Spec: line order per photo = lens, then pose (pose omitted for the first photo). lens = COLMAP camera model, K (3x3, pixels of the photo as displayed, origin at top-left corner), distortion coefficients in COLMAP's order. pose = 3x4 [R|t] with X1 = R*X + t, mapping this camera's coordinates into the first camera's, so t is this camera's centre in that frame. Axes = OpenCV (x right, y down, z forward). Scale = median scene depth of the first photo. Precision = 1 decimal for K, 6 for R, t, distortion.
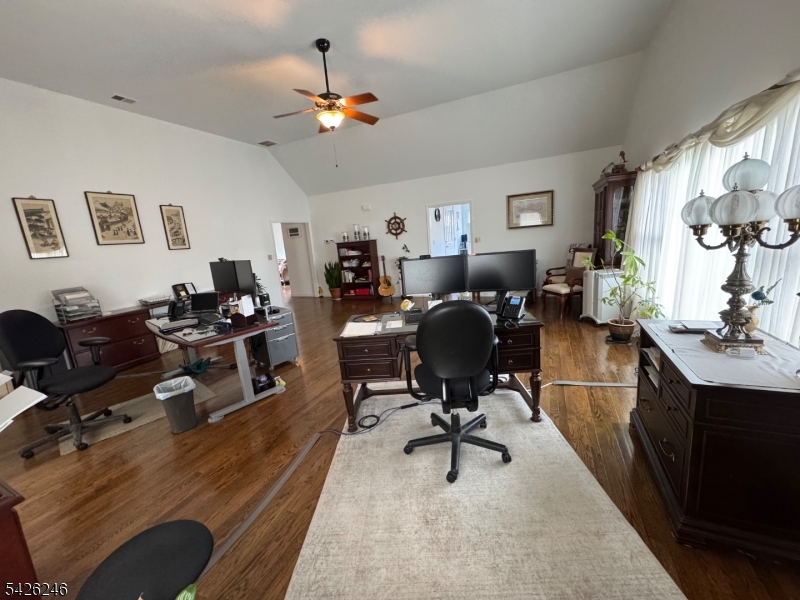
lens RADIAL K [[318.3, 0, 400.0], [0, 318.3, 300.0], [0, 0, 1]] dist [0.000635, 0.000006]
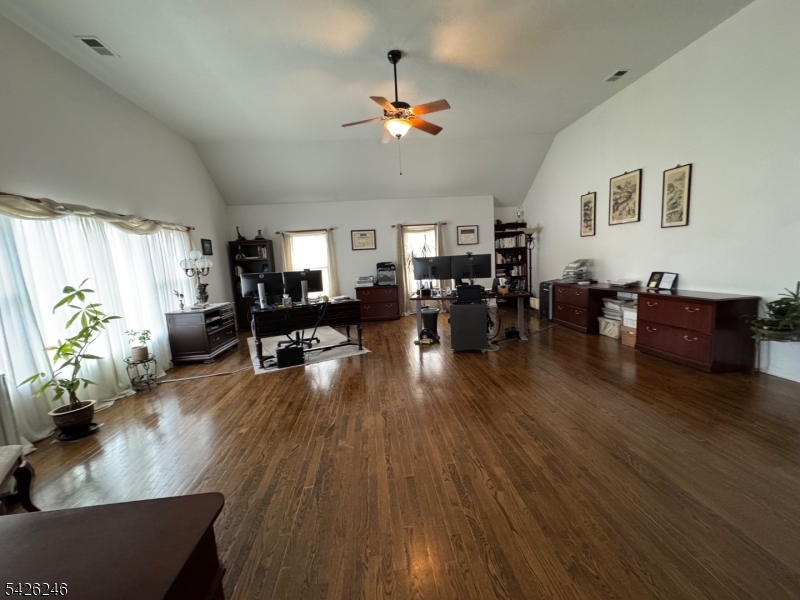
lens RADIAL K [[318.3, 0, 400.0], [0, 318.3, 300.0], [0, 0, 1]] dist [0.000635, 0.000006]
pose [[-0.851552, 0.195610, -0.486411, 0.297839], [0.025609, 0.942200, 0.334072, -0.313359], [0.523644, 0.272023, -0.807342, 1.563986]]
